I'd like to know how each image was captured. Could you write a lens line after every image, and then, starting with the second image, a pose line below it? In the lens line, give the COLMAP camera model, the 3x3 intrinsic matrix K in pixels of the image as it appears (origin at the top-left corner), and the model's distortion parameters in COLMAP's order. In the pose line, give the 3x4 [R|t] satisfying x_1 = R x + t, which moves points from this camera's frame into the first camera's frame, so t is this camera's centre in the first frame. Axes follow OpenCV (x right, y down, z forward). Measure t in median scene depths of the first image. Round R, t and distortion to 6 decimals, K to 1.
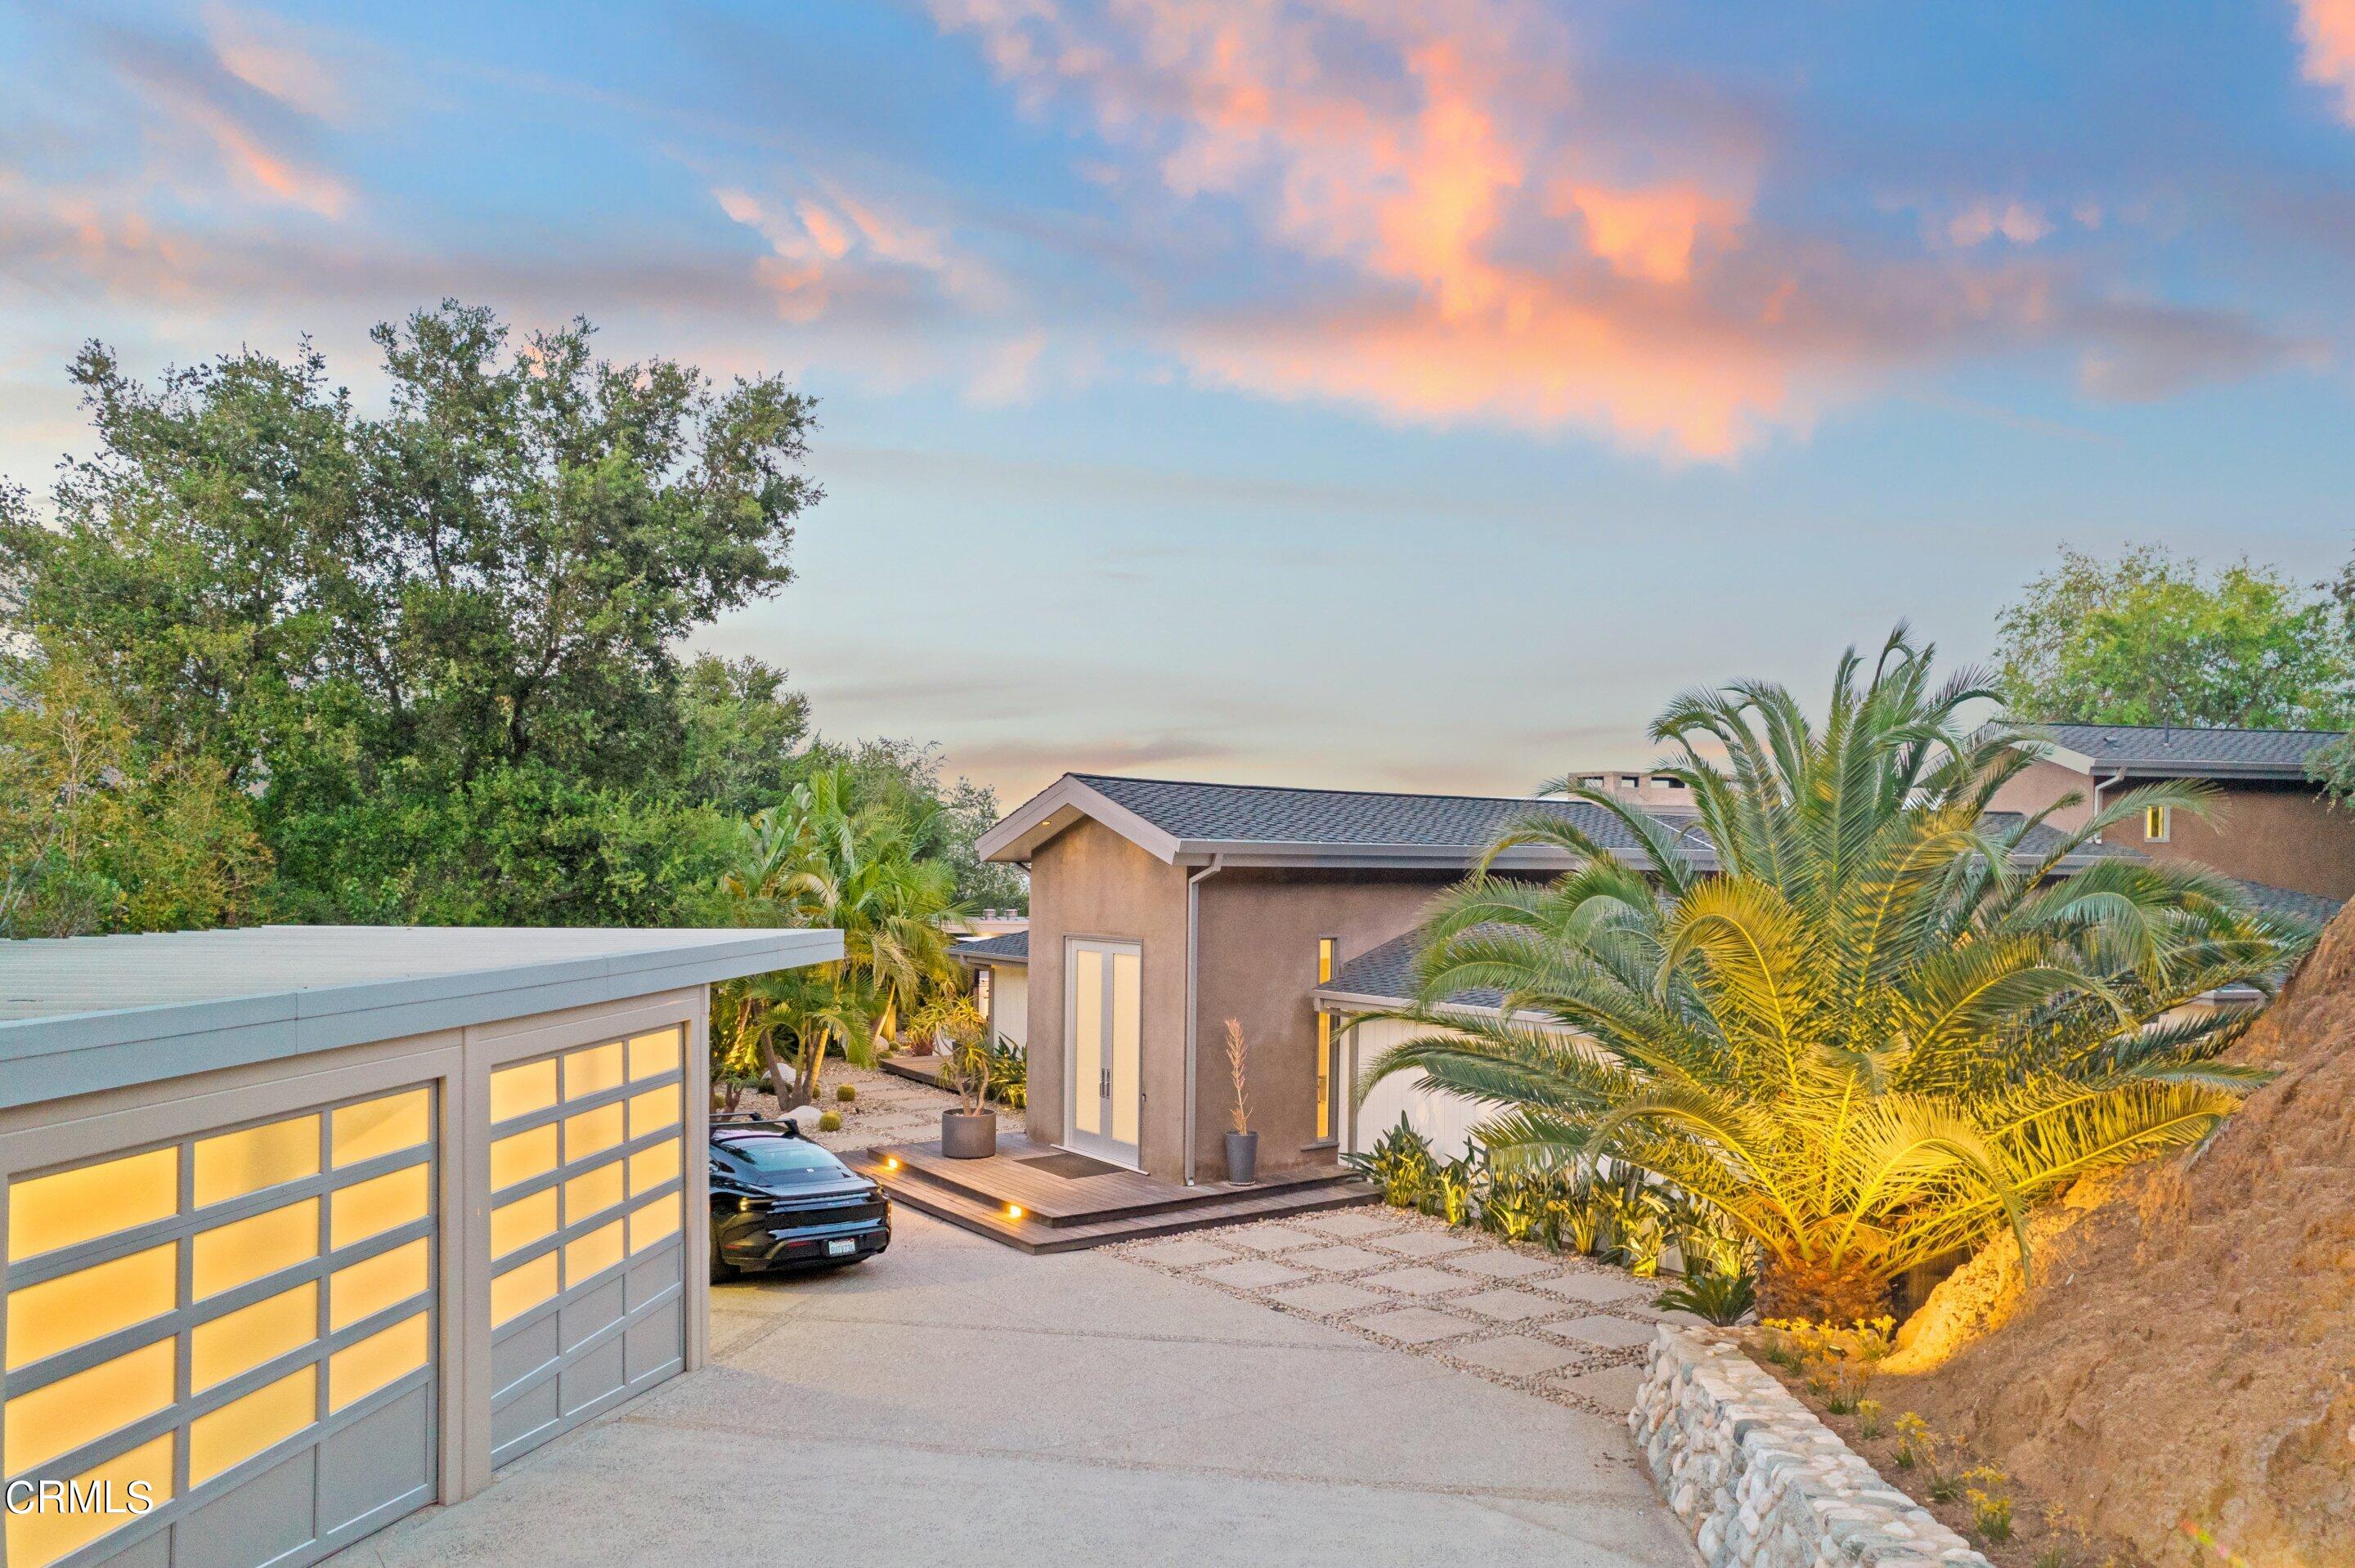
lens RADIAL K [[1715.1, 0, 1177.5], [0, 1715.1, 784.0], [0, 0, 1]] dist [-0.111706, 0.100010]
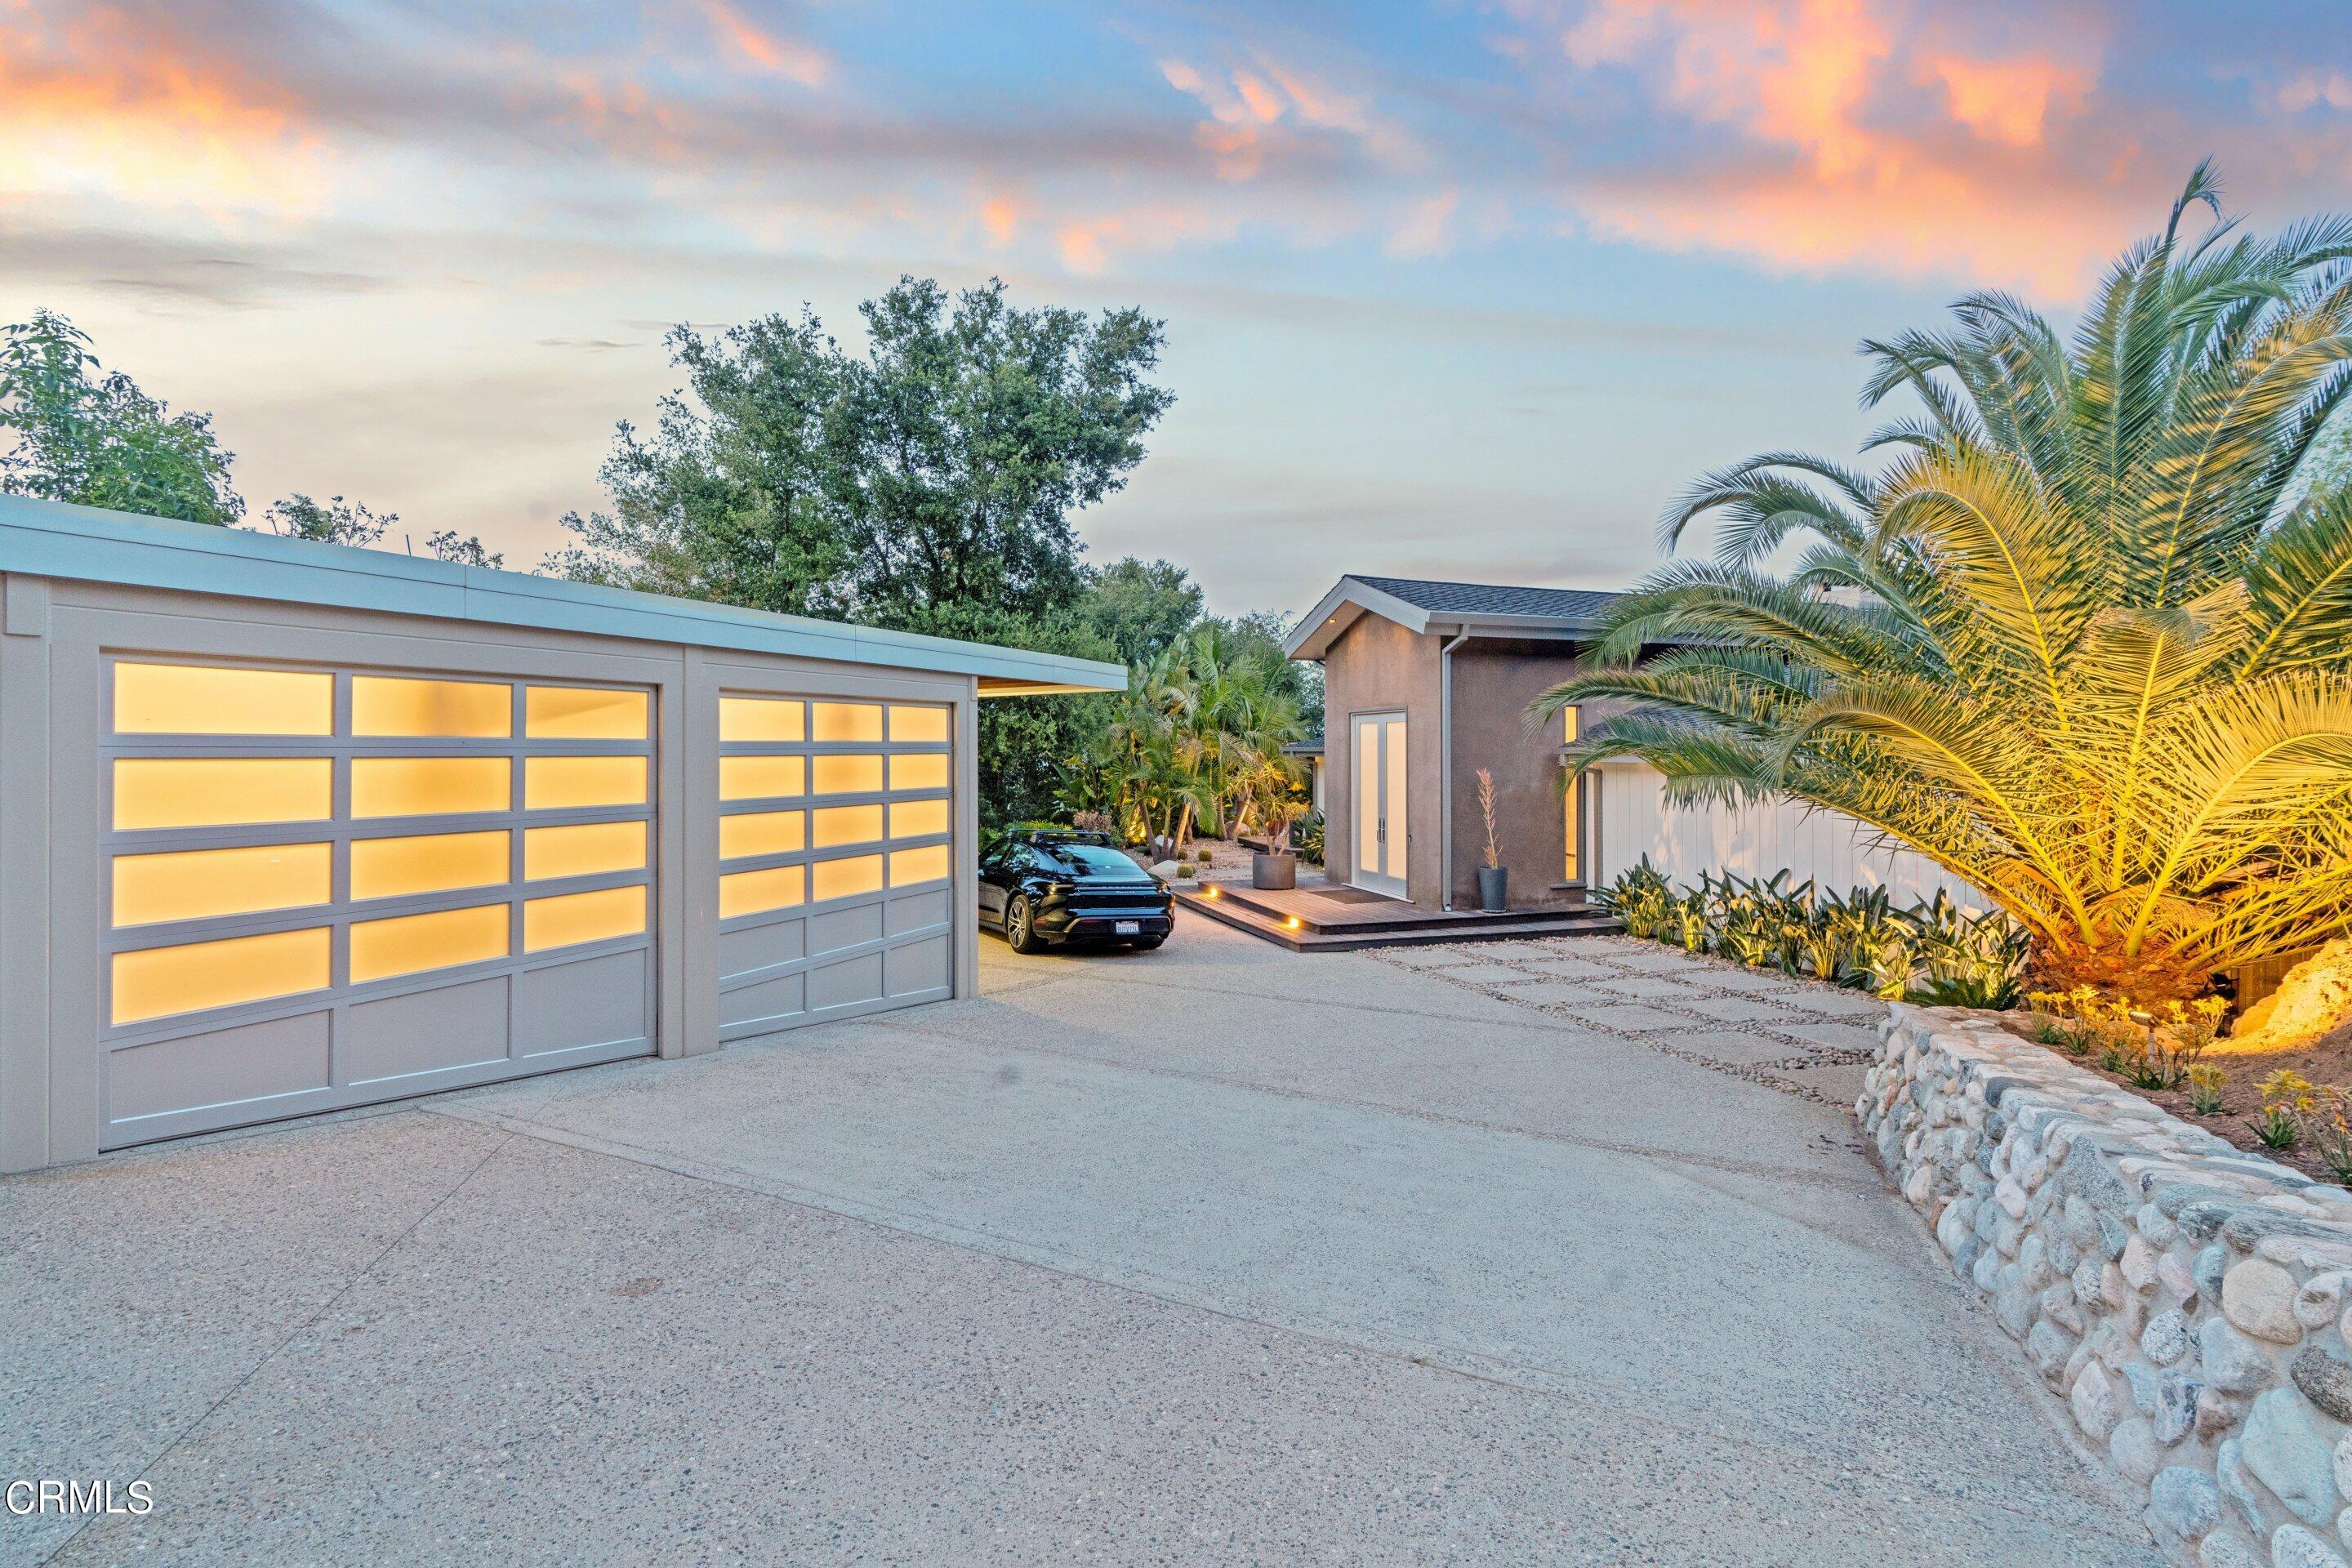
lens RADIAL K [[1101.5, 0, 1174.3], [0, 1101.5, 738.5], [0, 0, 1]] dist [-0.021986, 0.008318]
pose [[0.944158, -0.016987, -0.329055, 0.091352], [0.012804, 0.999807, -0.014876, 0.141551], [0.329245, 0.009832, 0.944194, 0.249155]]
